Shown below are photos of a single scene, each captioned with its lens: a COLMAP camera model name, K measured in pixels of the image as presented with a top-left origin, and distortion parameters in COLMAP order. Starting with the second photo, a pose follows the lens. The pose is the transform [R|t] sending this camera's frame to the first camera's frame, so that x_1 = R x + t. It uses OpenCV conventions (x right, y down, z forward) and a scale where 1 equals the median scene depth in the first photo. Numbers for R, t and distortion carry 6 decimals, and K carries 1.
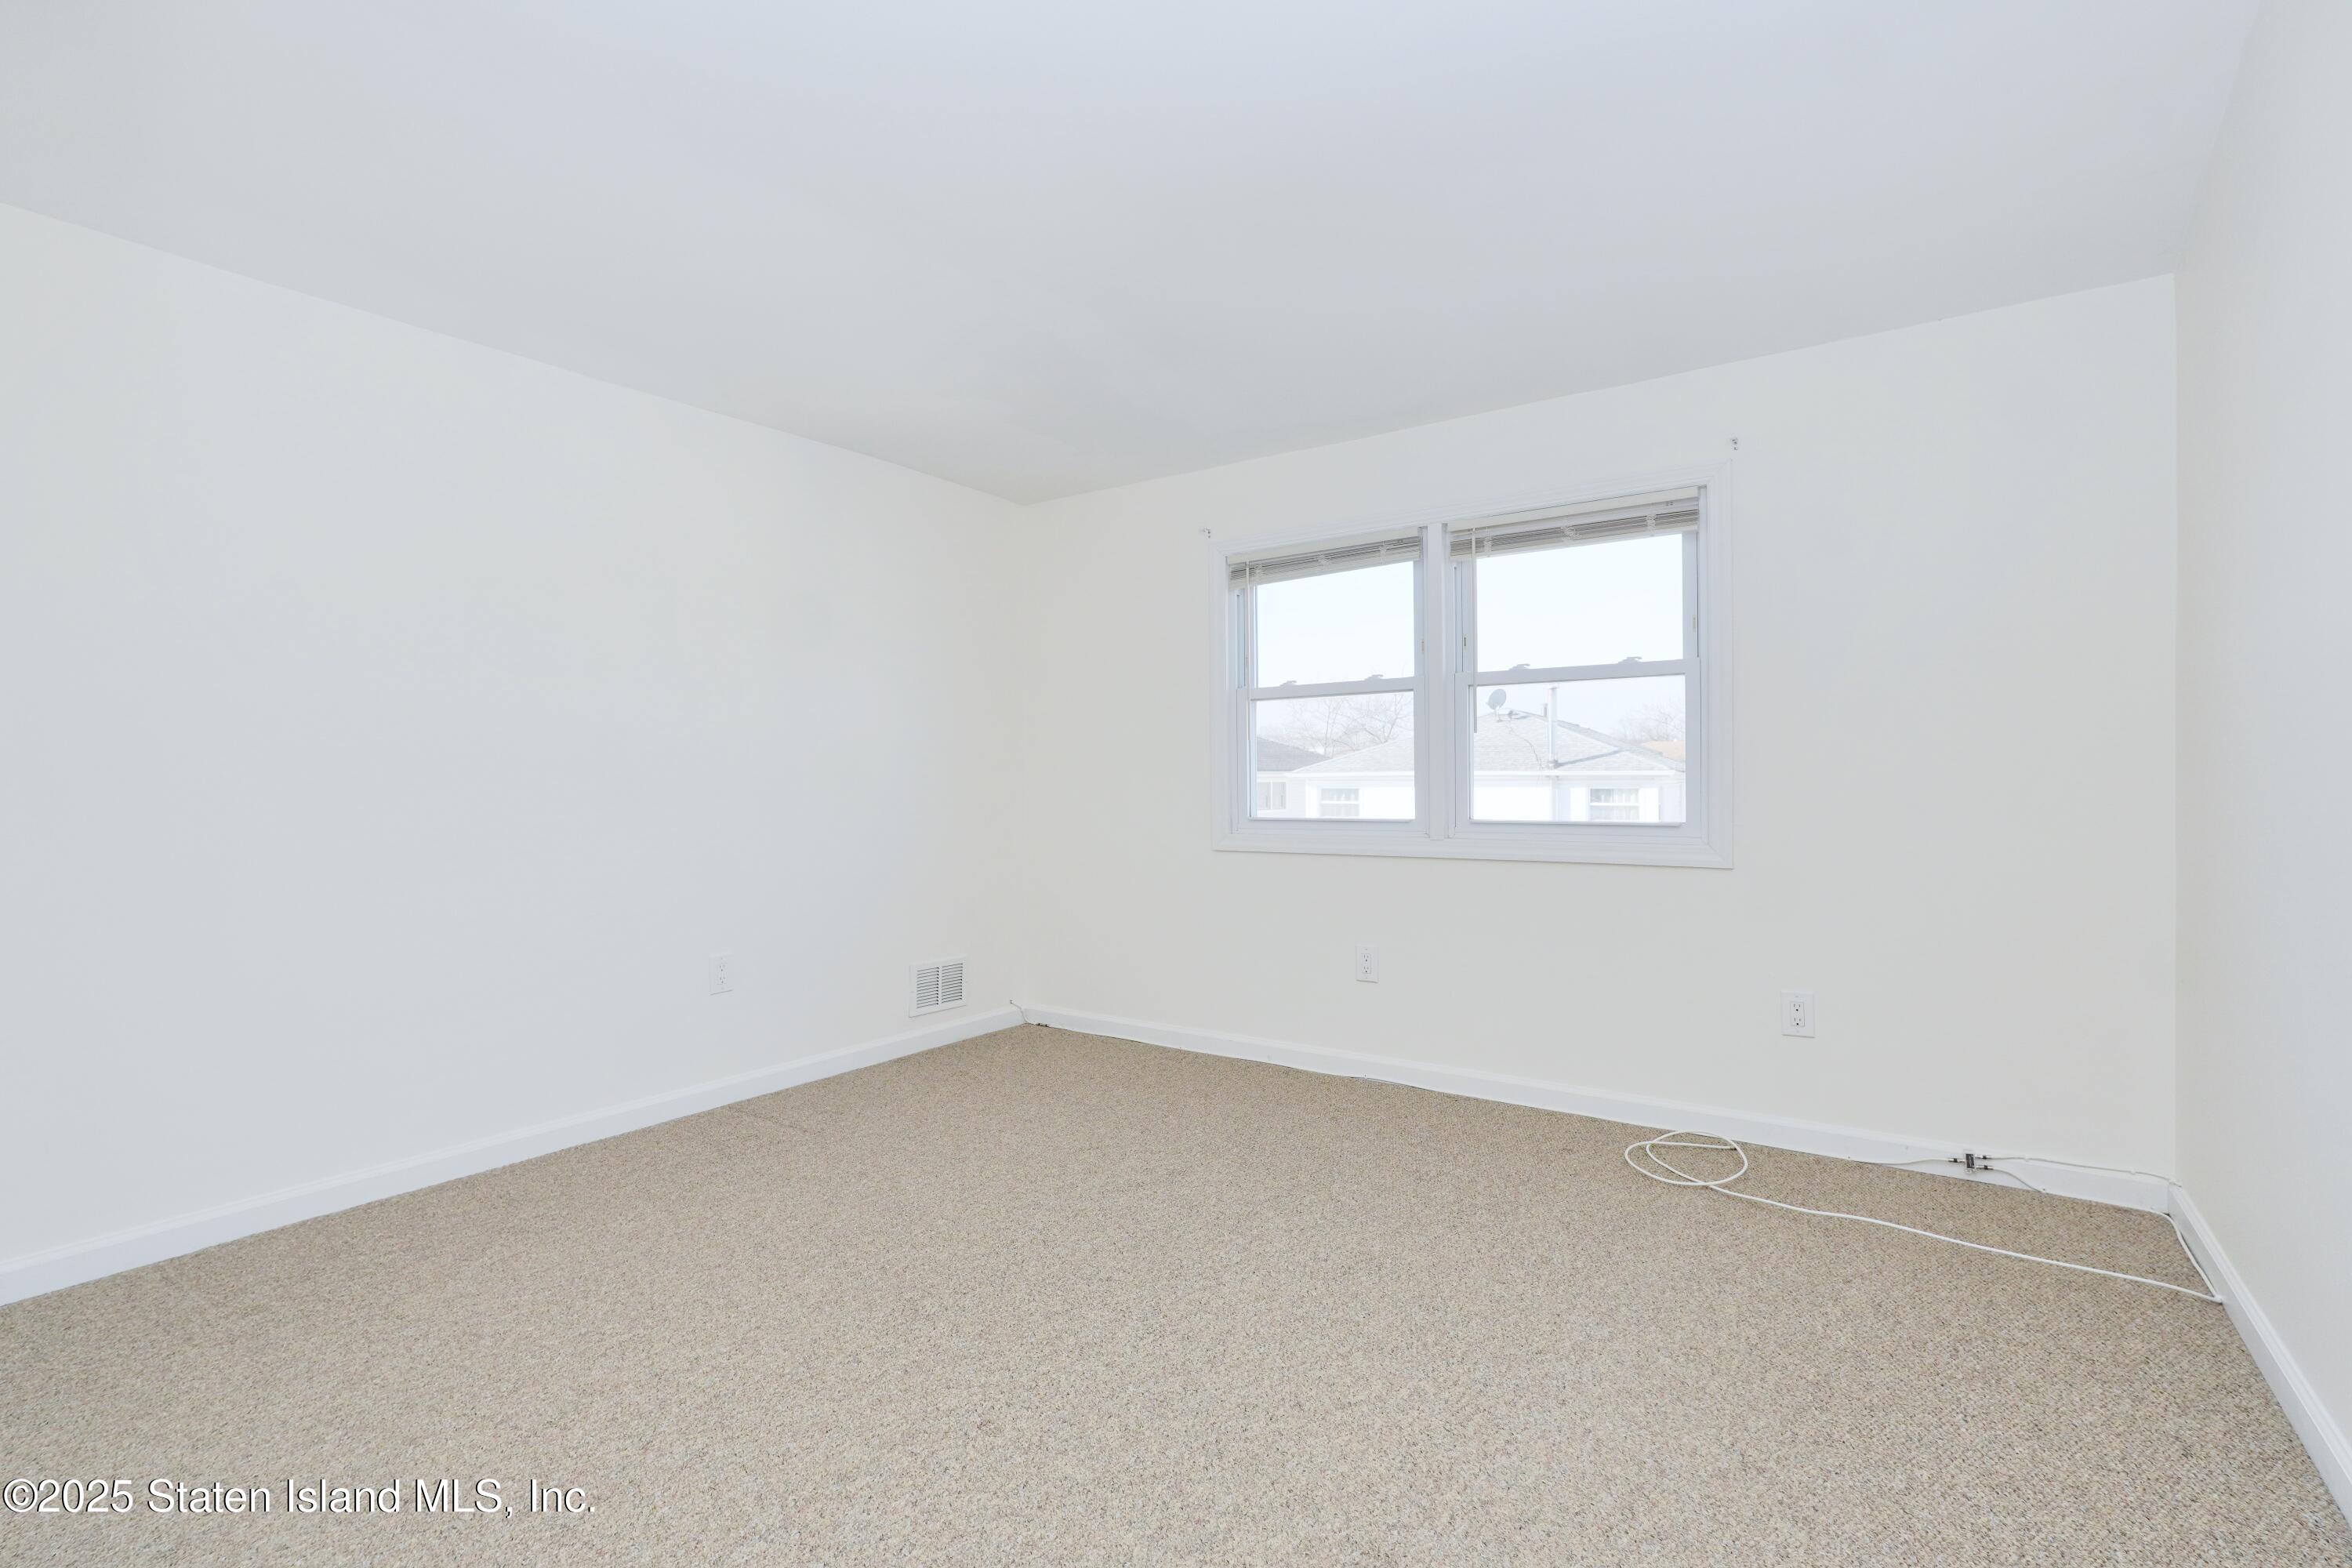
lens RADIAL K [[1084.5, 0, 1176.0], [0, 1084.5, 784.0], [0, 0, 1]] dist [-0.021814, 0.017118]
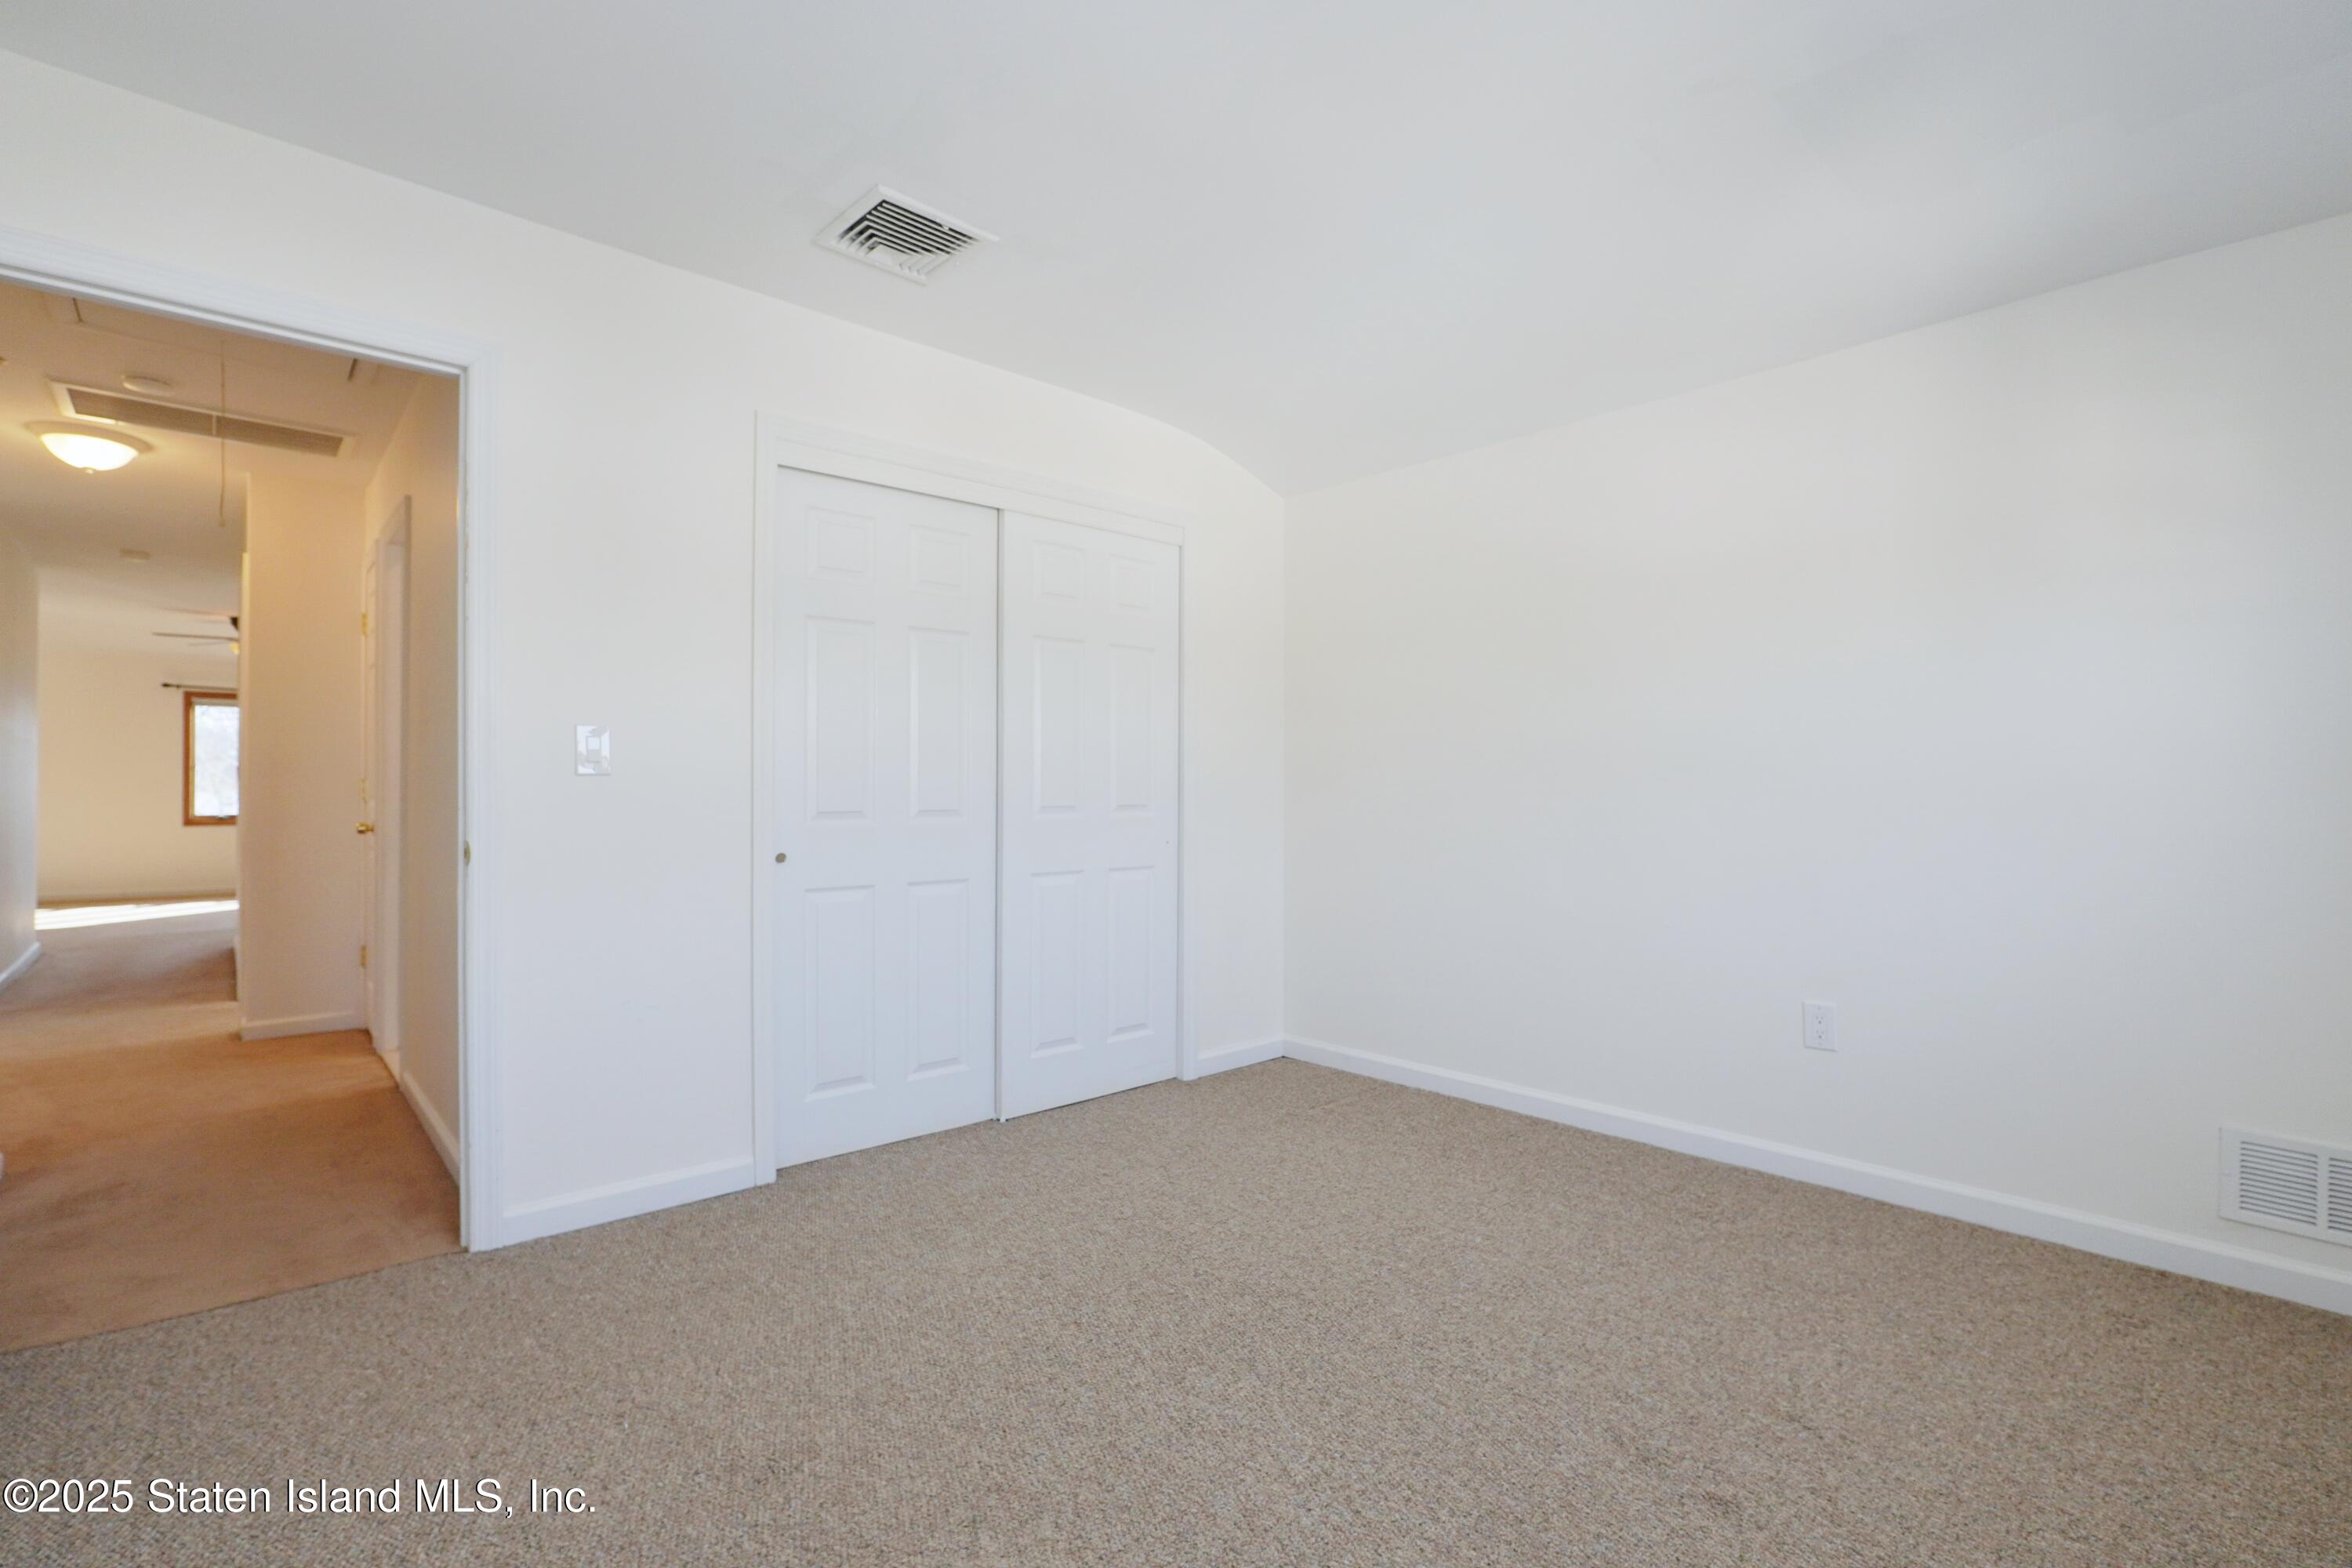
lens RADIAL K [[1084.5, 0, 1176.0], [0, 1084.5, 784.0], [0, 0, 1]] dist [-0.021814, 0.017118]
pose [[-0.225985, 0.000808, -0.974131, 0.494626], [-0.003349, 0.999993, 0.001606, -0.011159], [0.974125, 0.003626, -0.225980, 0.690961]]
